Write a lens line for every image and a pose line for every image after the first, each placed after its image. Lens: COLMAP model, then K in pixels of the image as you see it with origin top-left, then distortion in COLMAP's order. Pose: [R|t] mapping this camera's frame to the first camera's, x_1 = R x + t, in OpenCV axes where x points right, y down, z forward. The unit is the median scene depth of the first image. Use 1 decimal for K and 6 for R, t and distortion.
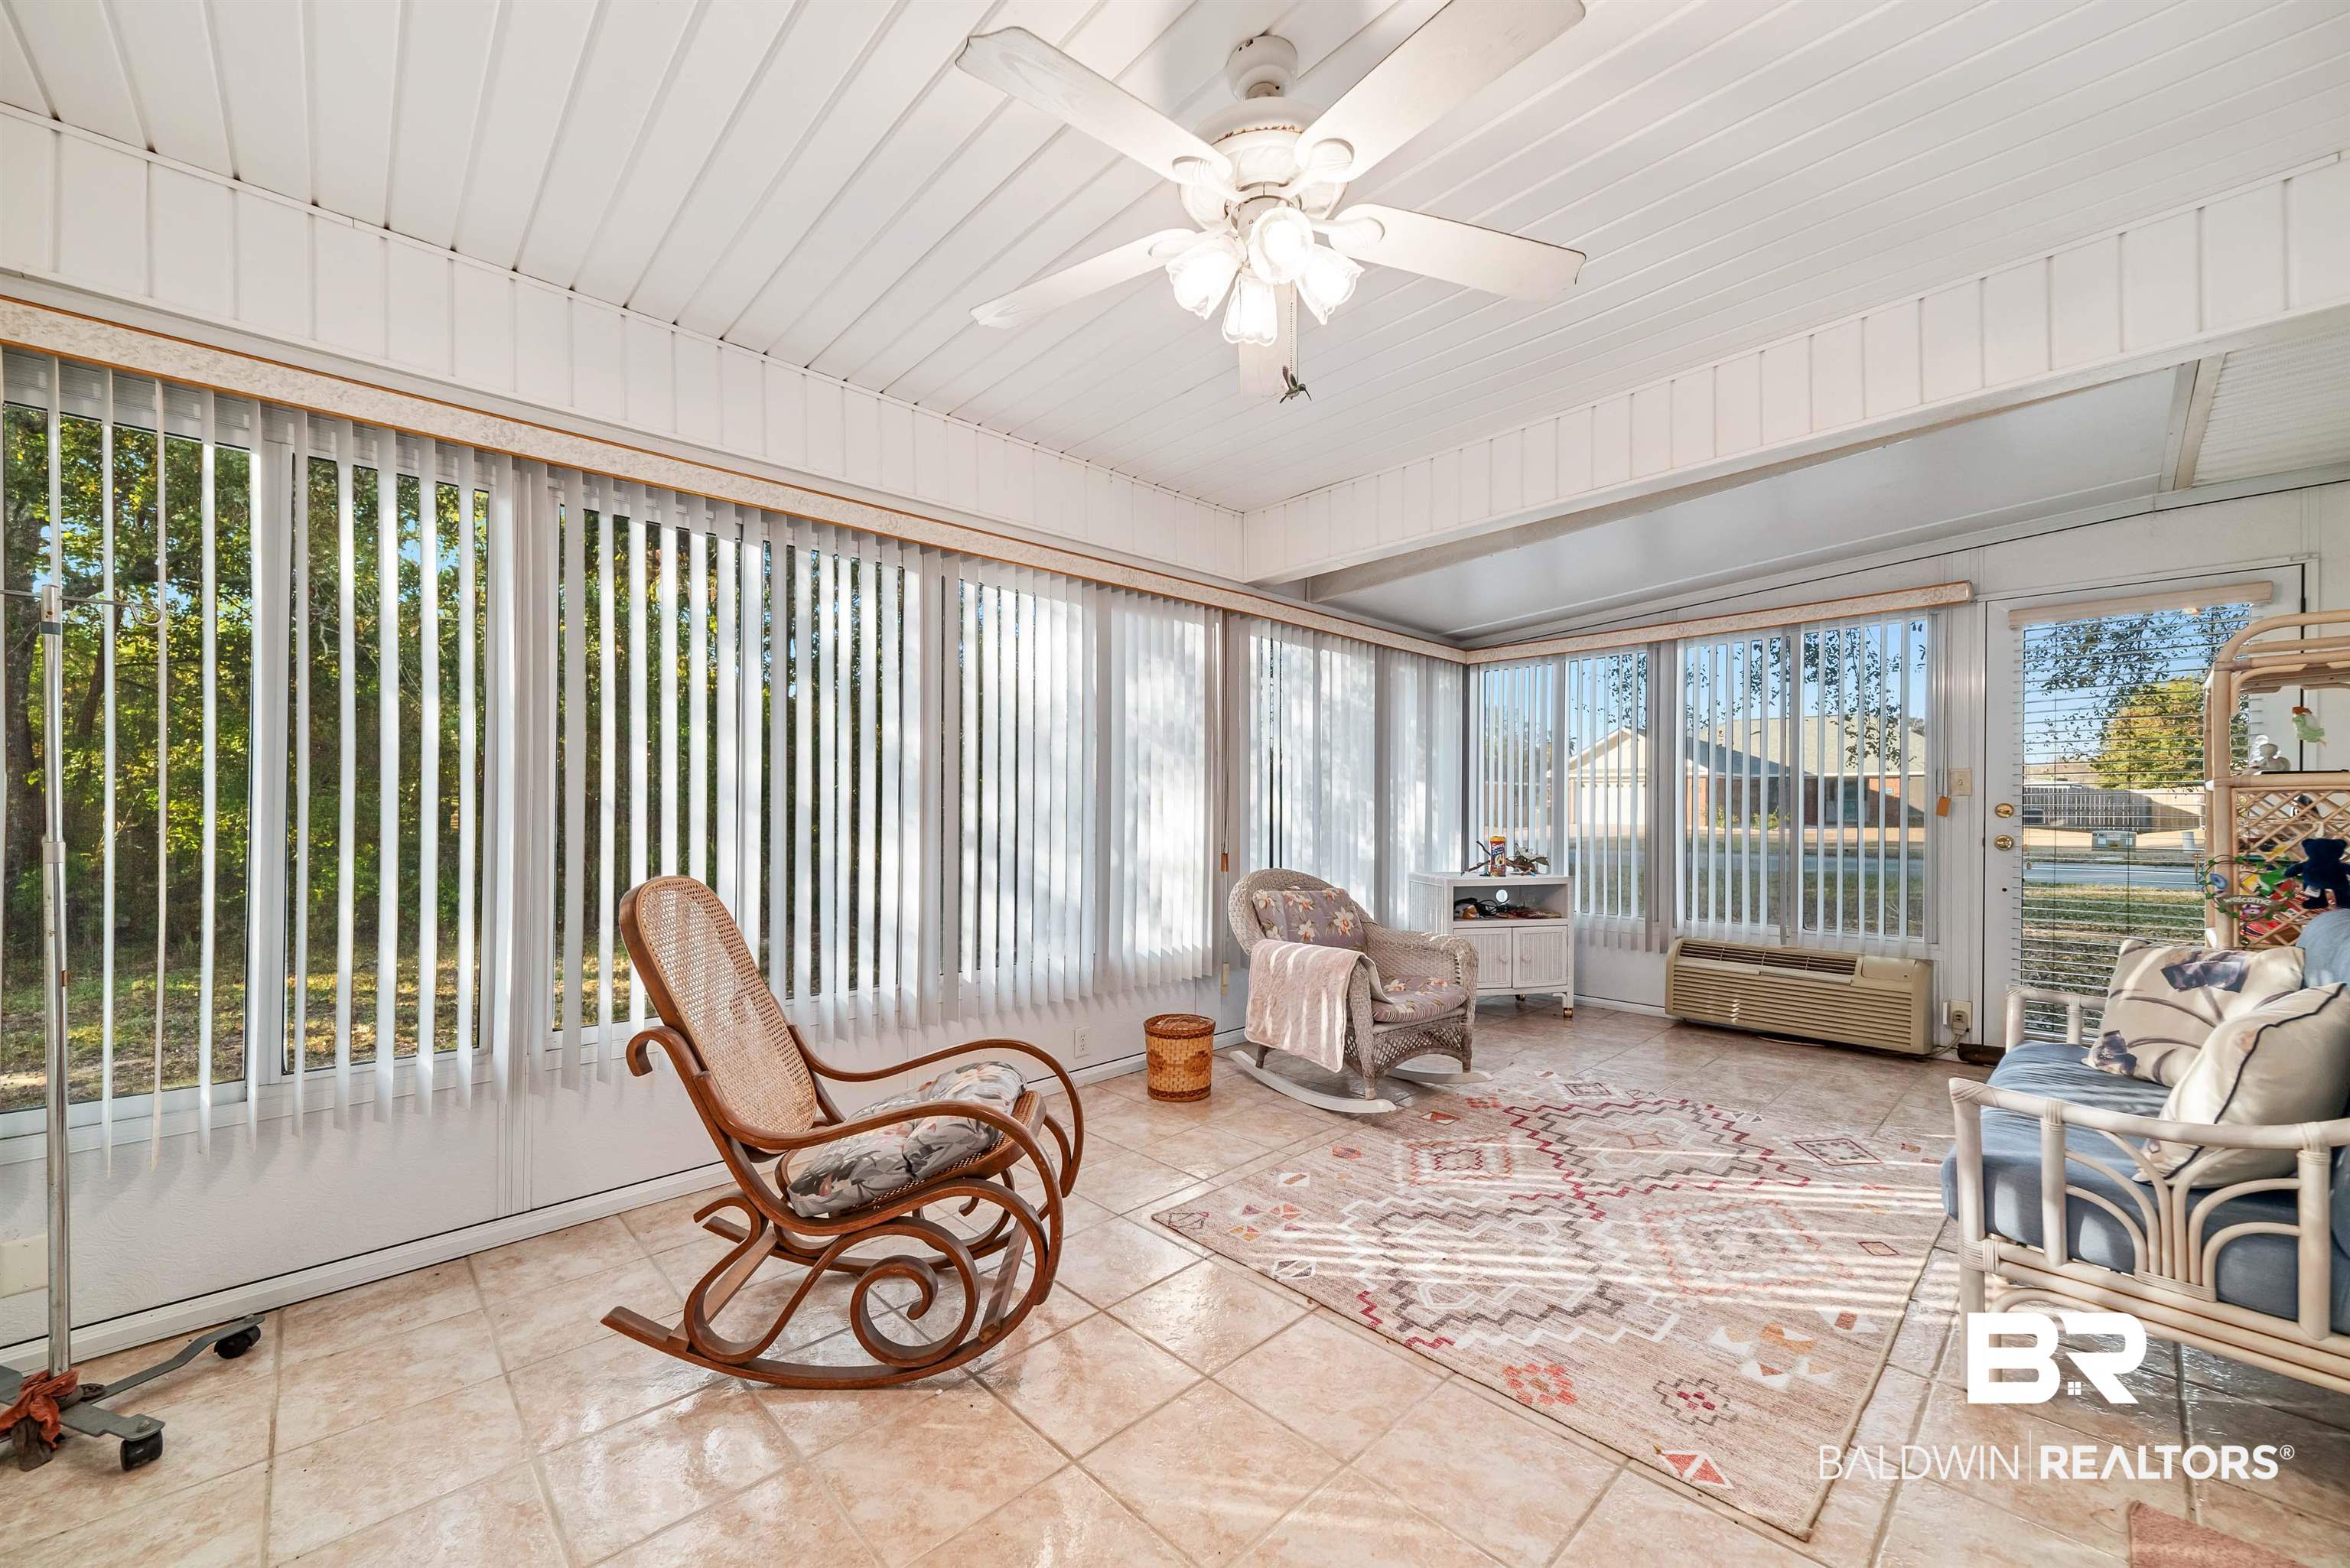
lens RADIAL K [[894.3, 0, 1186.1], [0, 894.3, 786.4], [0, 0, 1]] dist [-0.001815, 0.000005]
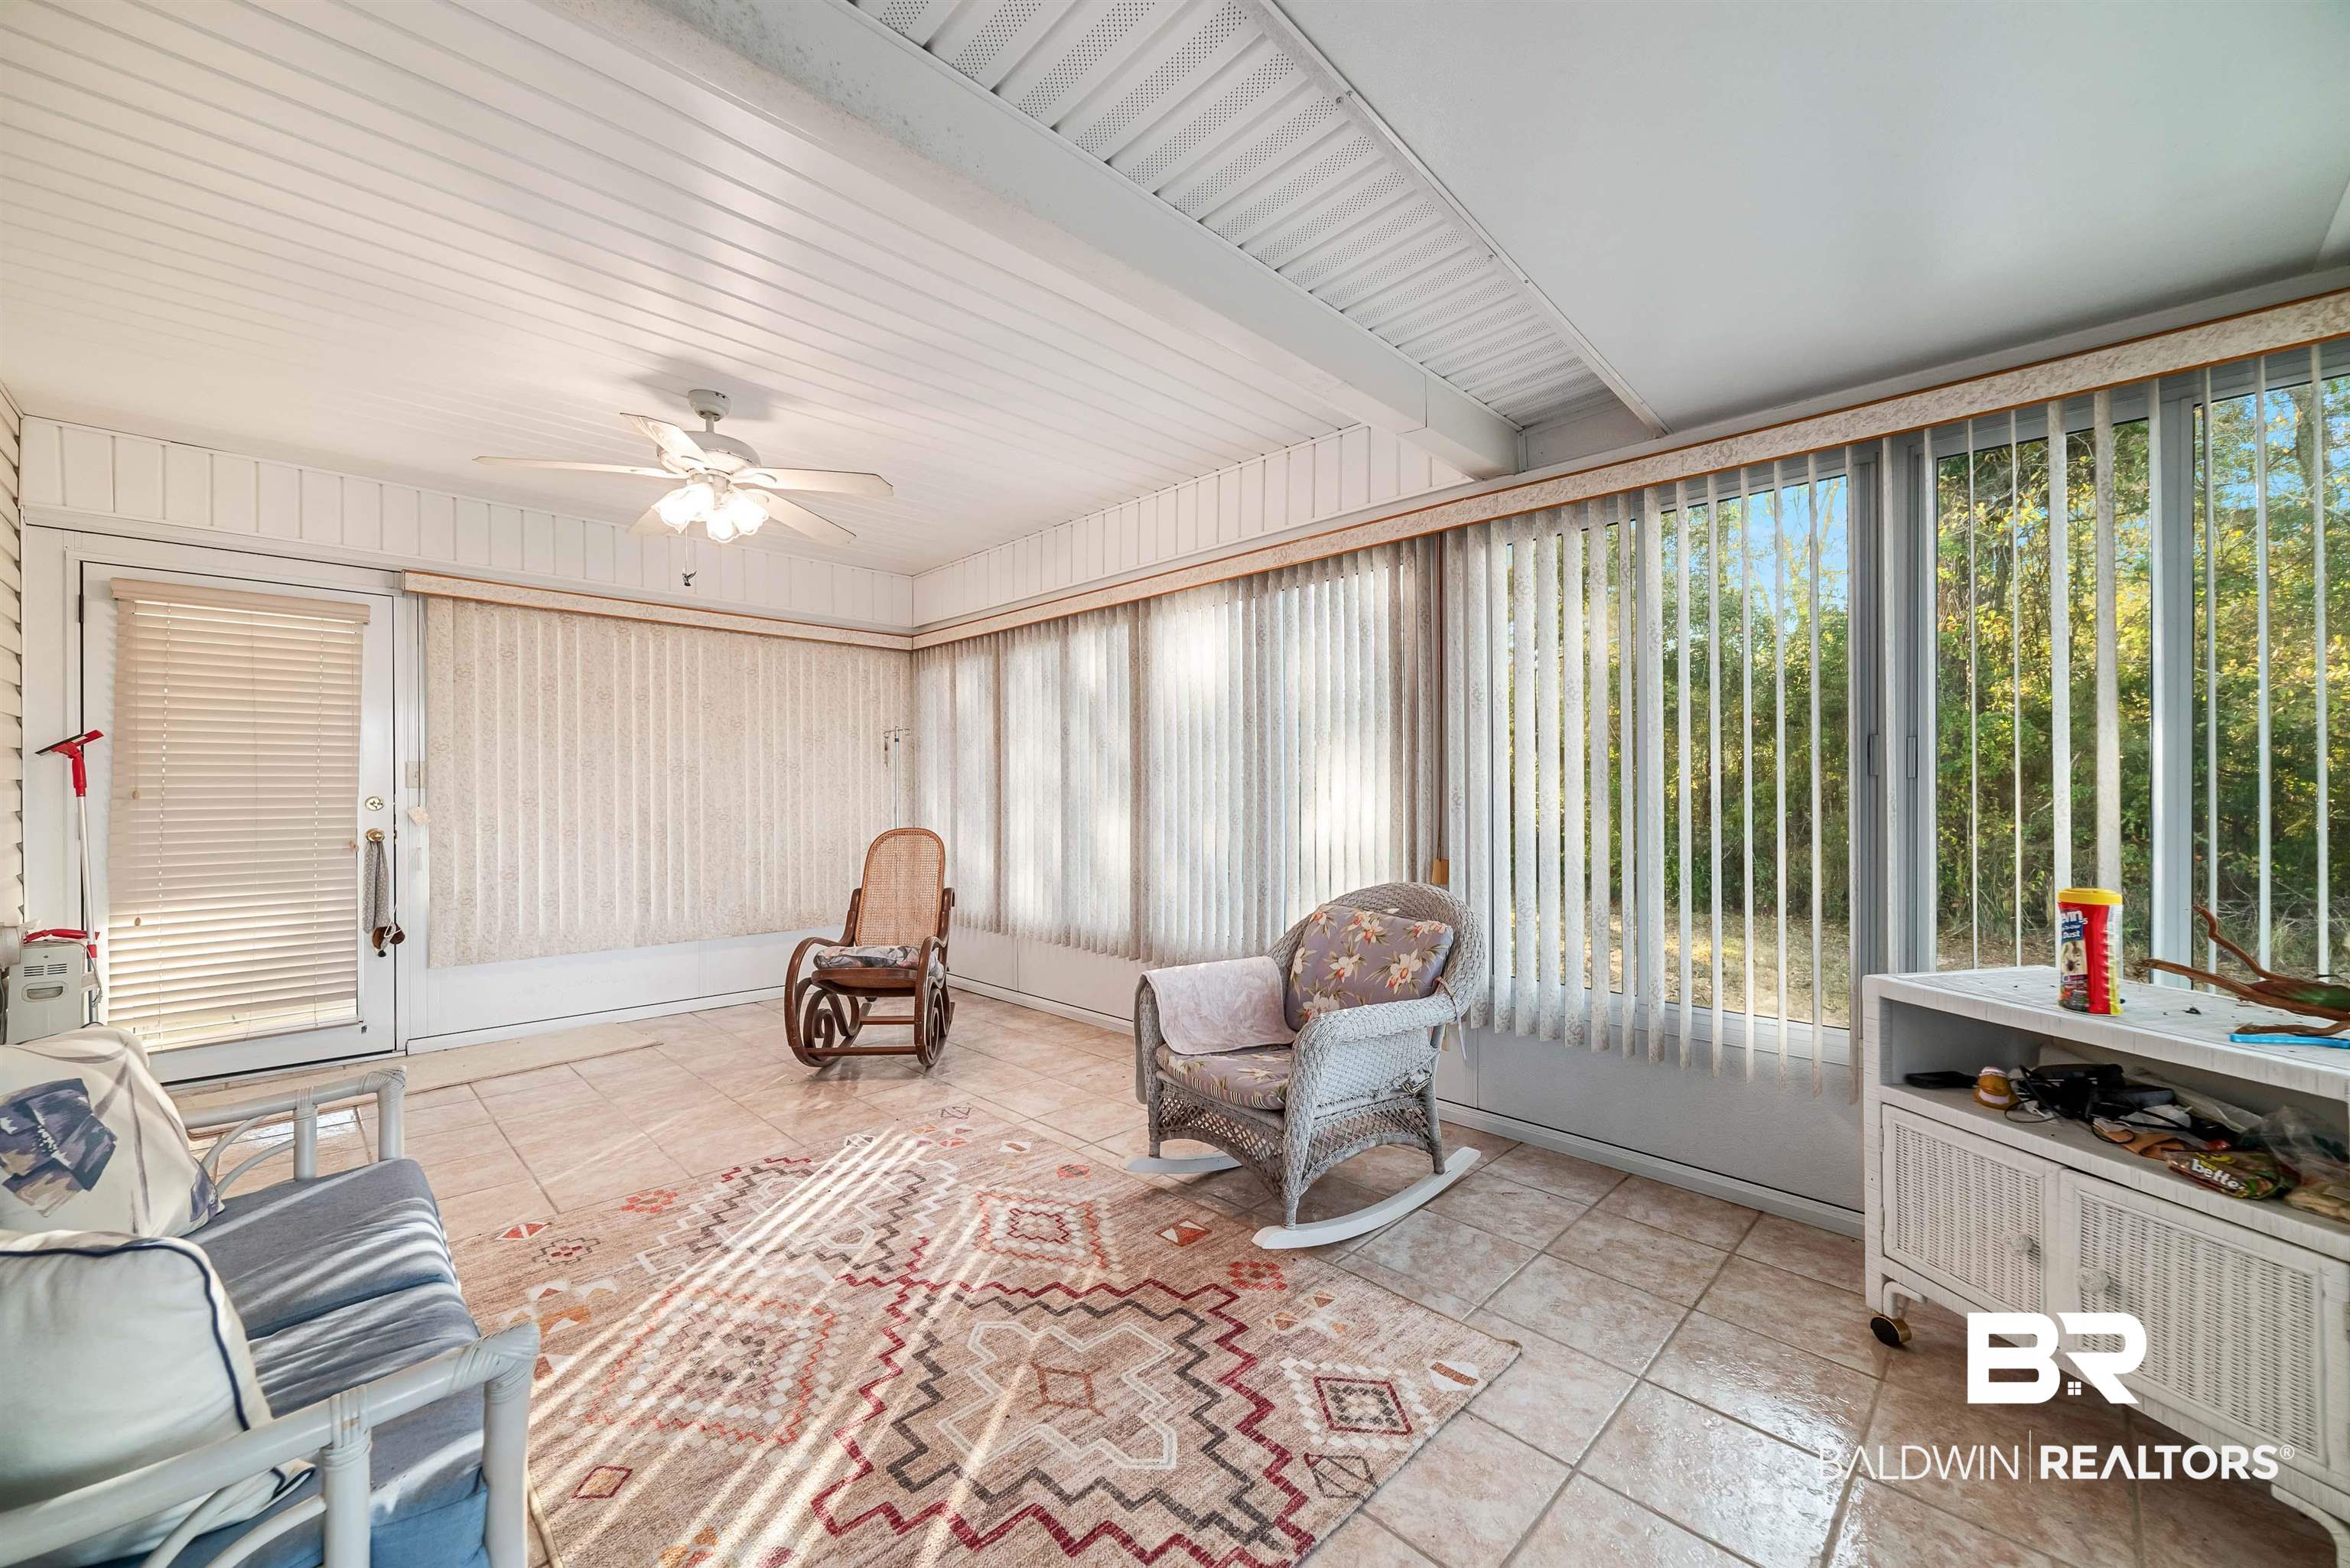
lens RADIAL K [[894.3, 0, 1186.1], [0, 894.3, 786.4], [0, 0, 1]] dist [-0.001815, 0.000005]
pose [[0.030803, -0.009952, -0.999476, 1.186062], [0.024115, 0.999667, -0.009211, 0.021869], [0.999235, -0.023819, 0.031033, 1.164276]]
